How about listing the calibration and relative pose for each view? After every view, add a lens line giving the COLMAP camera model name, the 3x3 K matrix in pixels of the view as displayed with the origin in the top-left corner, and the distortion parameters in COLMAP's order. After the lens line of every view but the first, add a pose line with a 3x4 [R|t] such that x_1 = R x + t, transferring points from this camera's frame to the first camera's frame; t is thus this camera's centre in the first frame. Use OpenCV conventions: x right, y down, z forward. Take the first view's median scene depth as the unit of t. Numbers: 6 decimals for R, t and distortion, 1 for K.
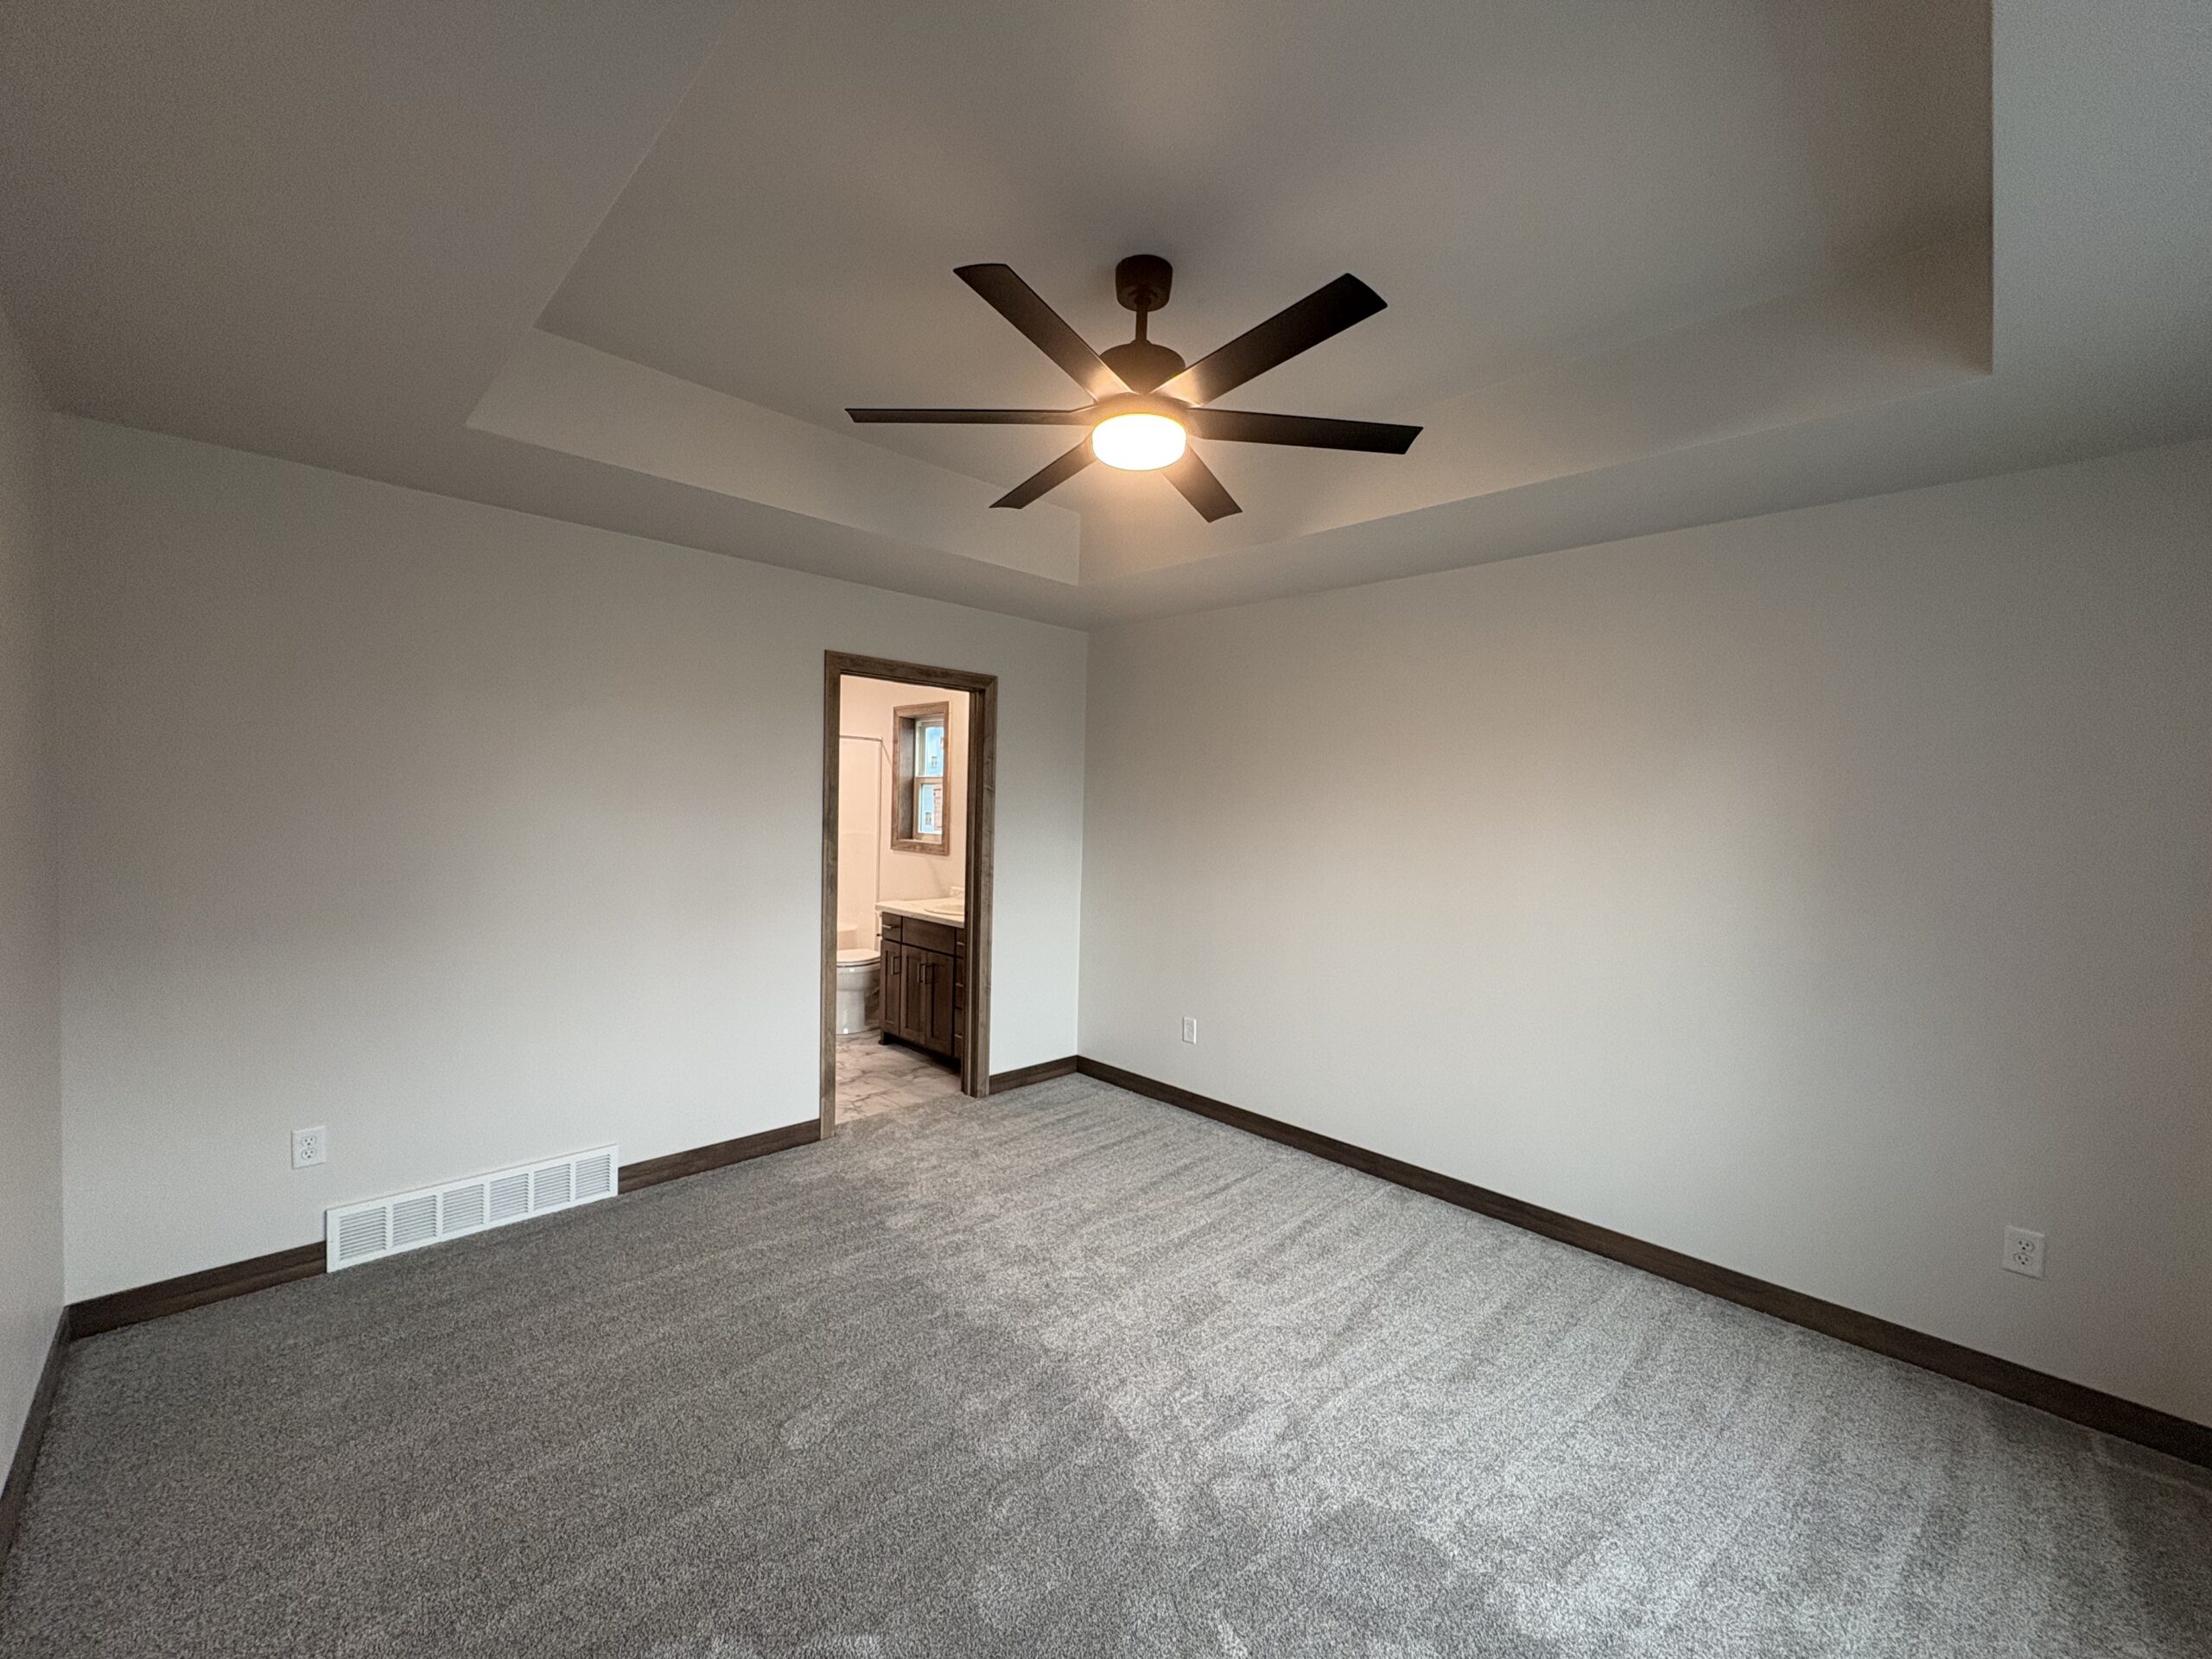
lens RADIAL K [[886.7, 0, 1094.8], [0, 886.7, 824.6], [0, 0, 1]] dist [0.002114, 0.000092]
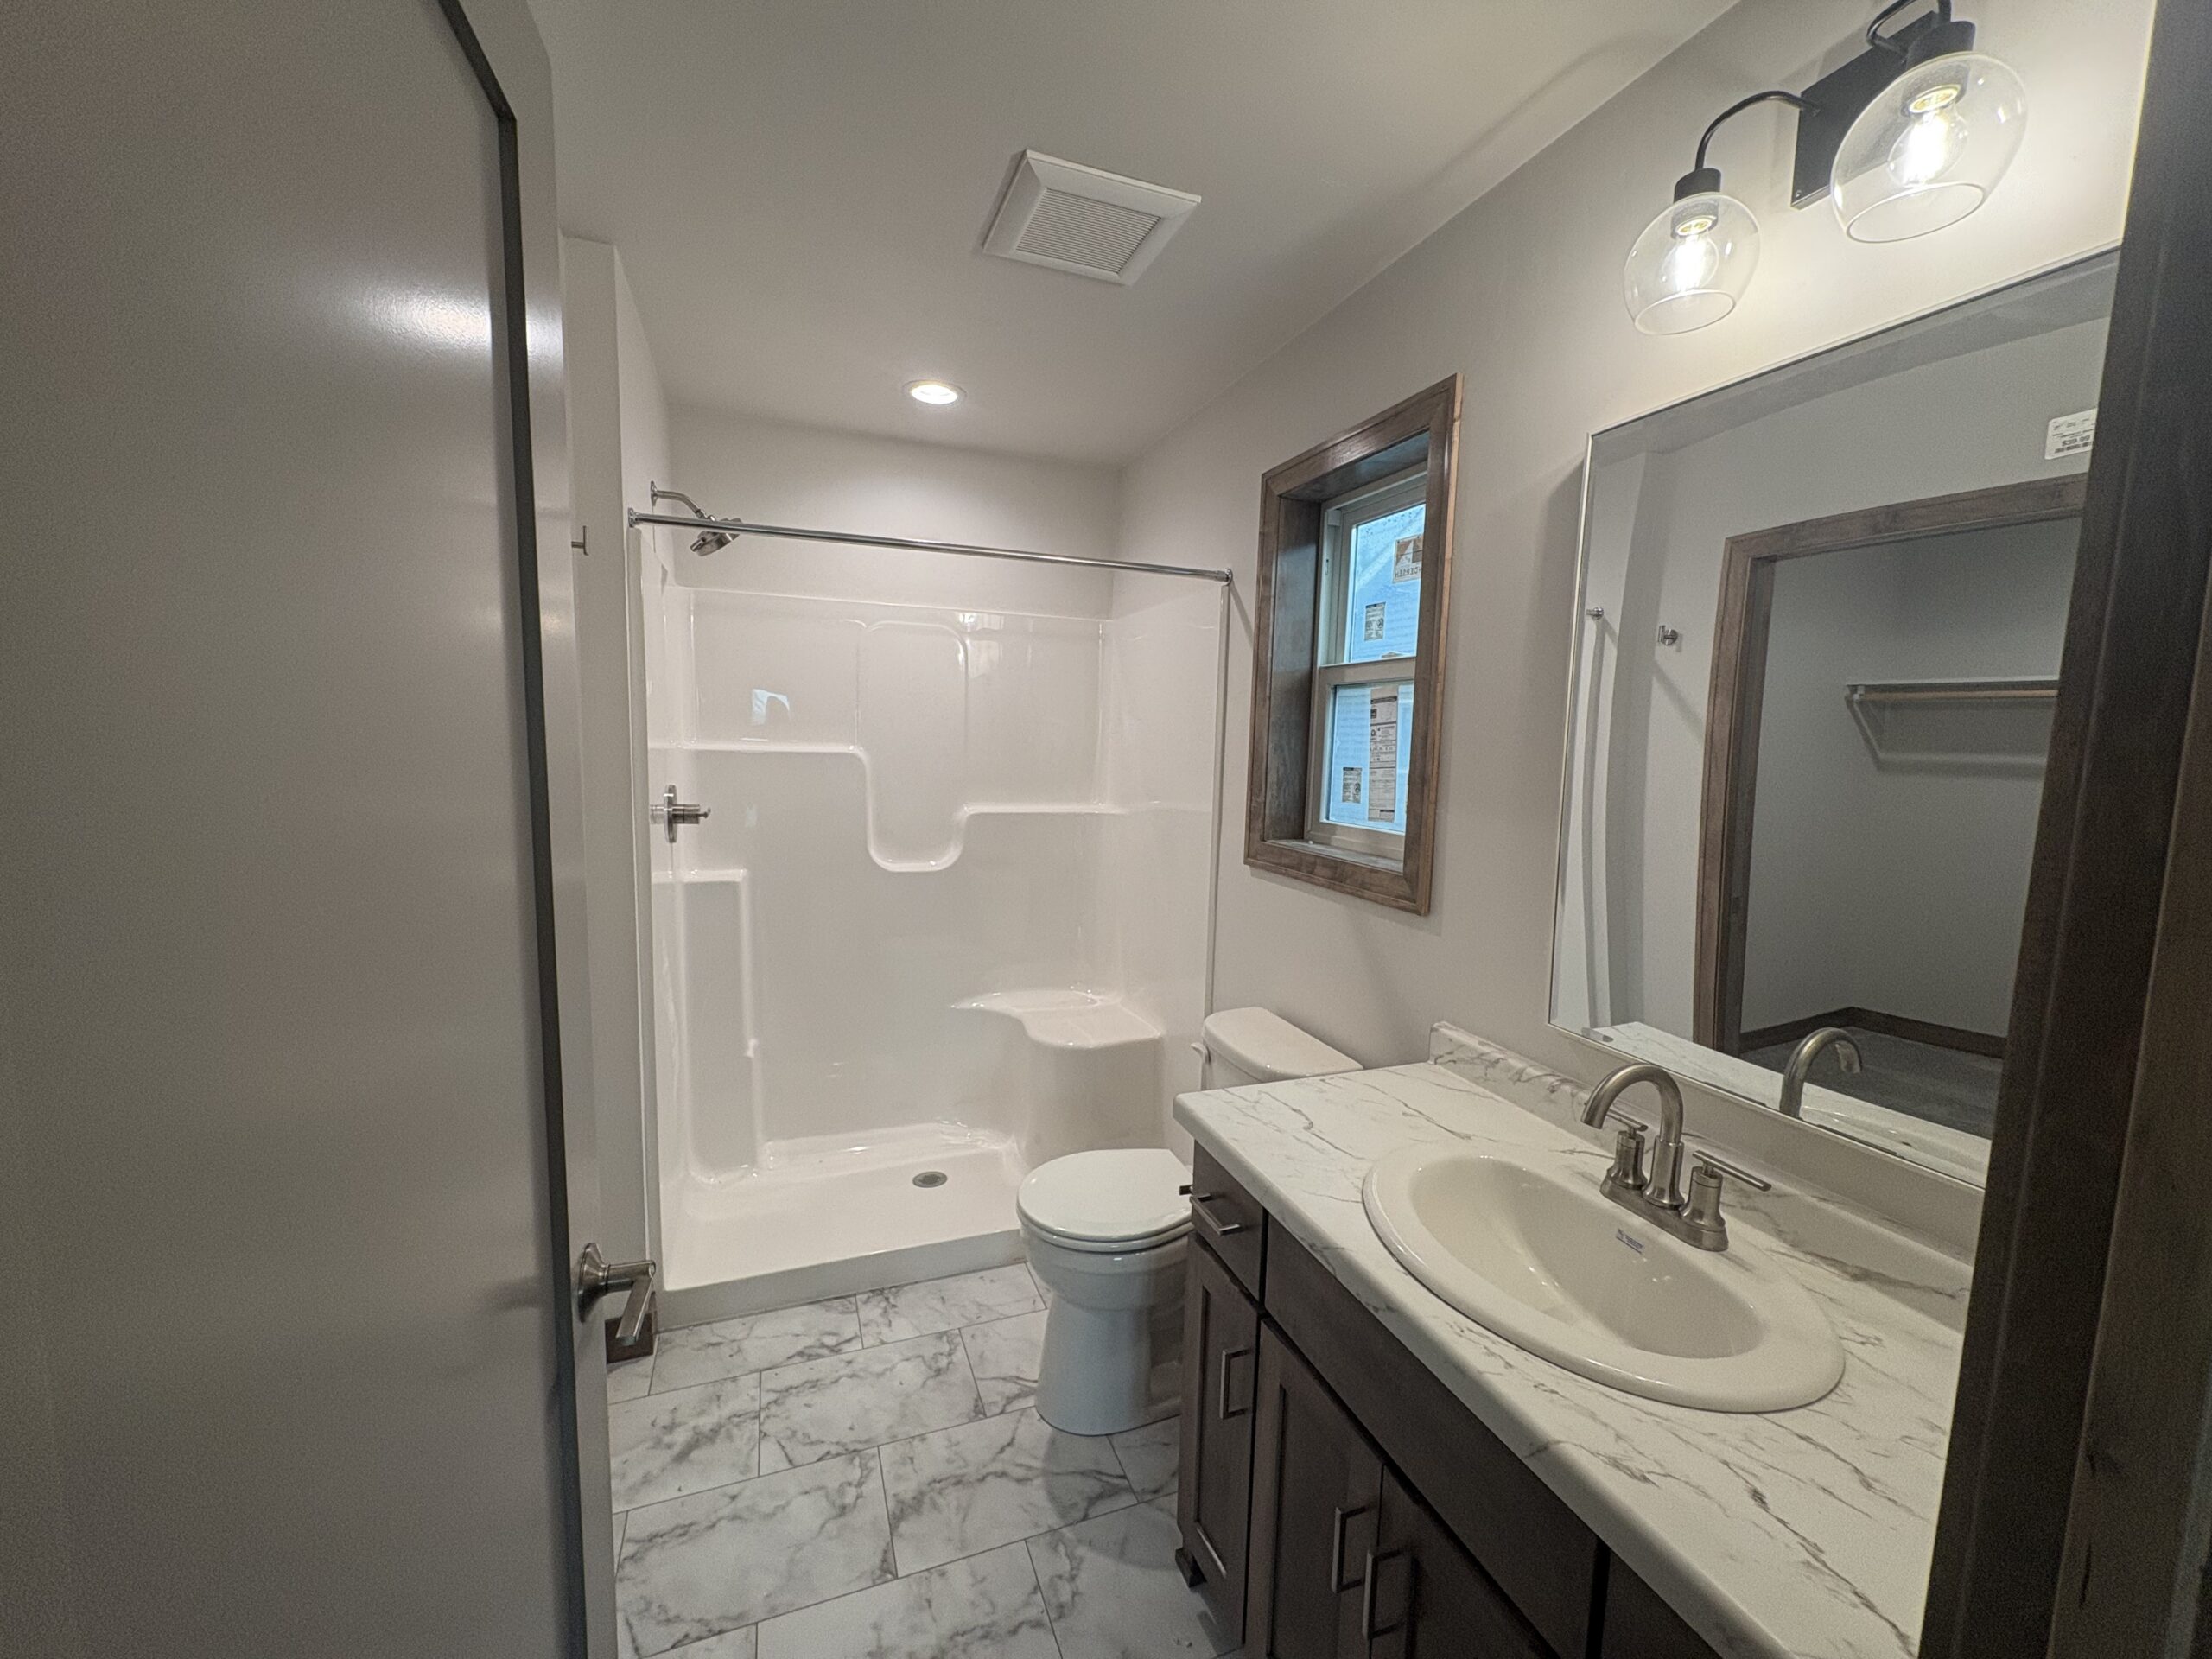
lens RADIAL K [[886.7, 0, 1101.5], [0, 886.7, 826.7], [0, 0, 1]] dist [0.002114, 0.000092]
pose [[0.917501, 0.038175, -0.395898, -0.138854], [-0.015908, 0.998109, 0.059376, -0.009659], [0.397416, -0.048180, 0.916373, 0.637195]]
